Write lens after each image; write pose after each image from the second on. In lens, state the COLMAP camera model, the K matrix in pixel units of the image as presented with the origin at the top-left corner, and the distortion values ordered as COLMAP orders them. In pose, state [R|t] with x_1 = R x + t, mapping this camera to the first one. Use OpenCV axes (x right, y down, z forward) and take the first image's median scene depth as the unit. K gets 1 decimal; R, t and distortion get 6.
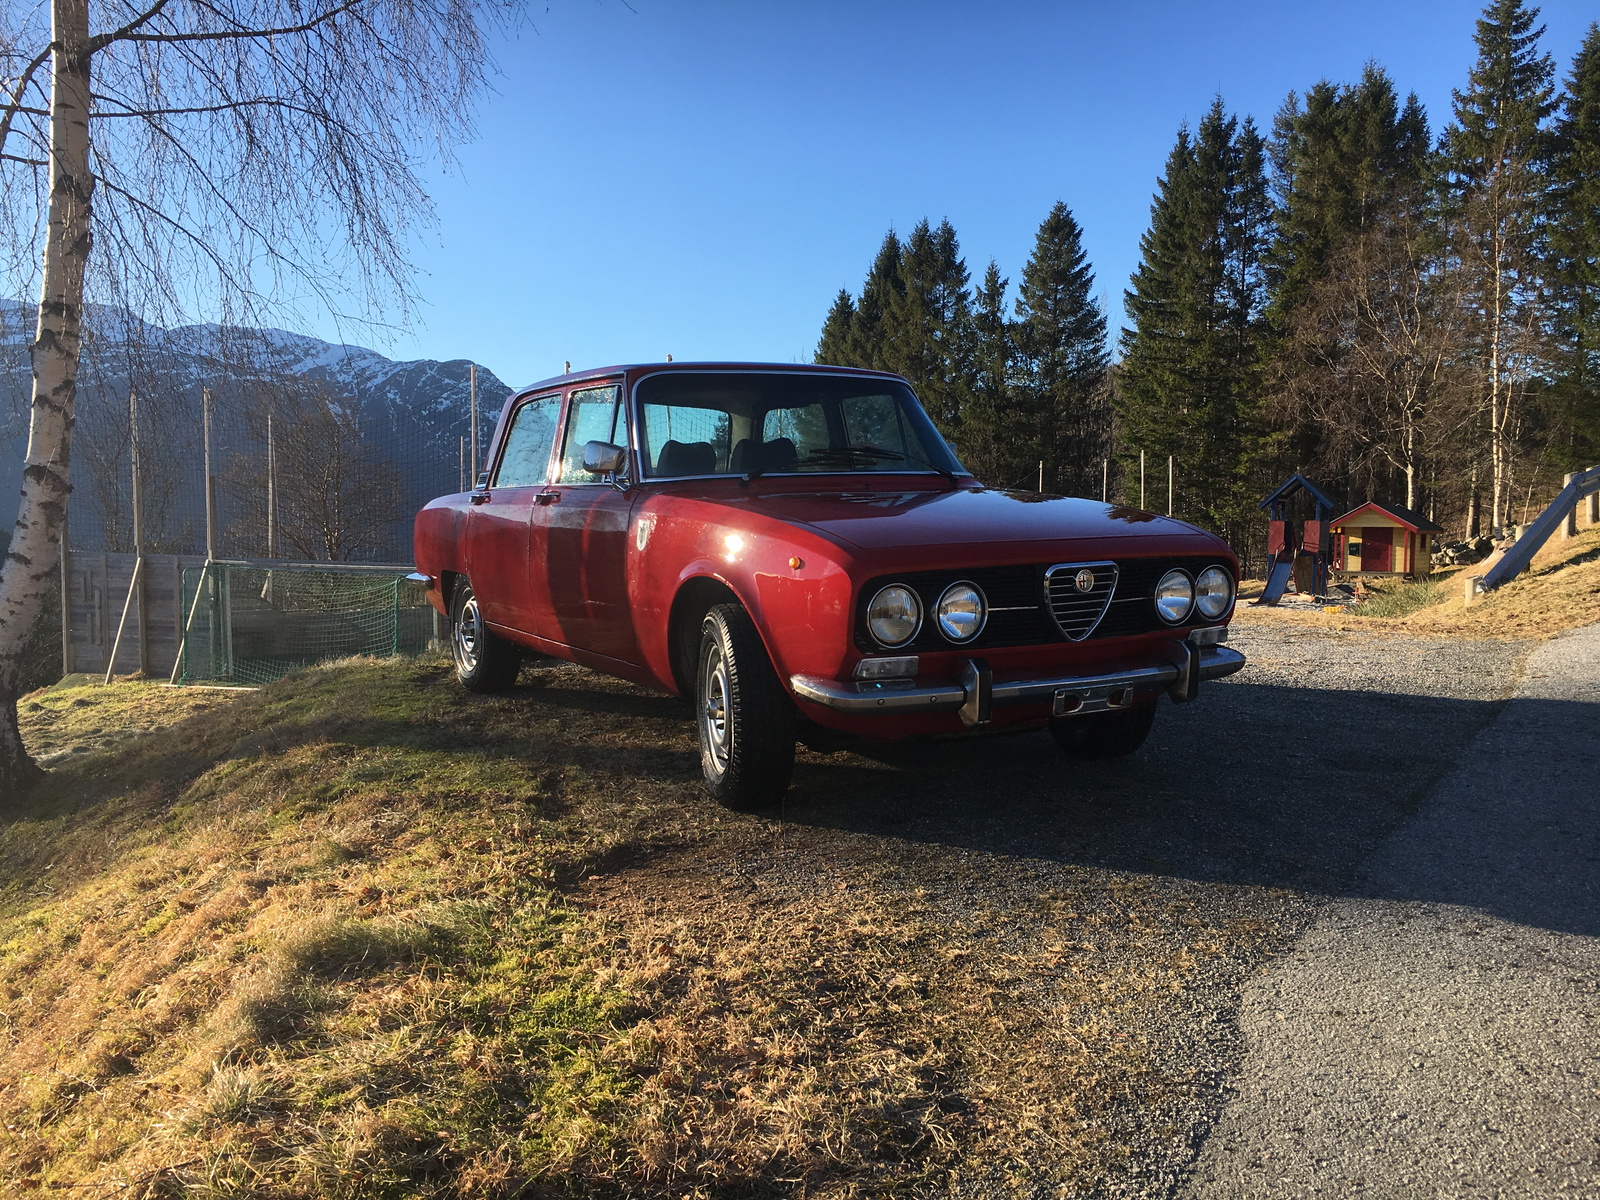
lens RADIAL K [[1376.2, 0, 808.0], [0, 1376.2, 608.8], [0, 0, 1]] dist [0.088898, -0.128966]
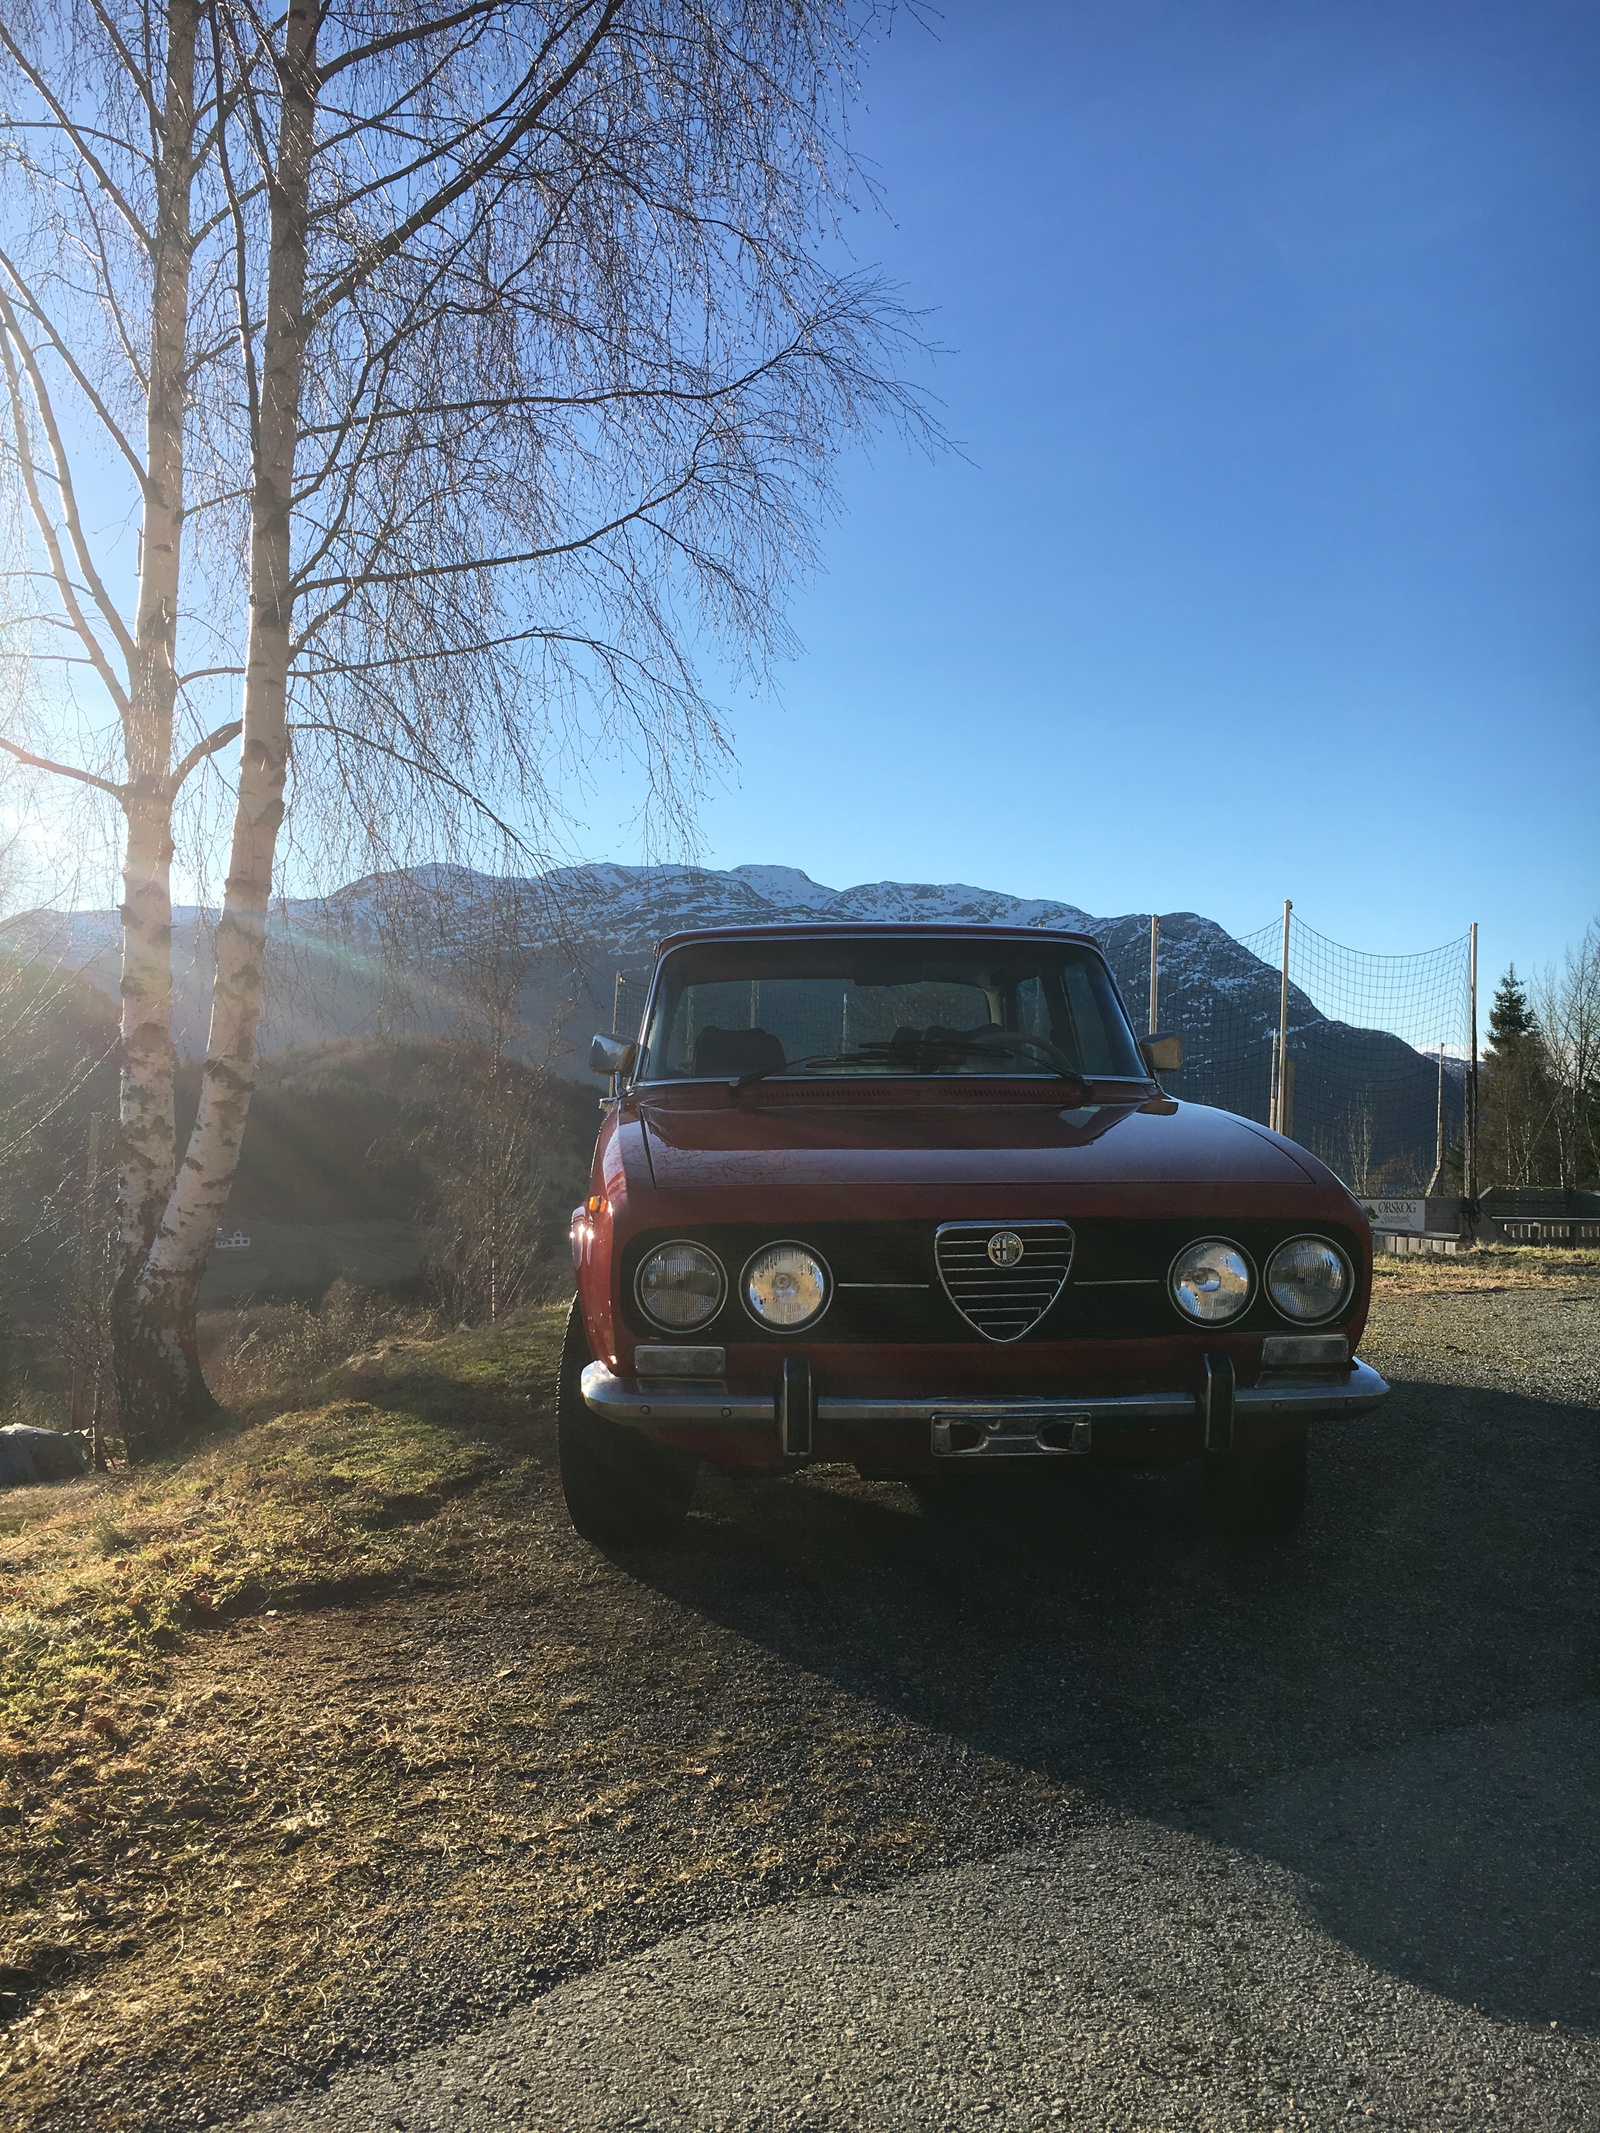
lens RADIAL K [[1834.7, 0, 793.4], [0, 1834.7, 1070.6], [0, 0, 1]] dist [0.088898, -0.128966]
pose [[0.894132, 0.006526, -0.447755, 0.509267], [-0.047339, 0.995668, -0.080021, -0.030663], [0.445293, 0.092745, 0.890568, 0.179844]]
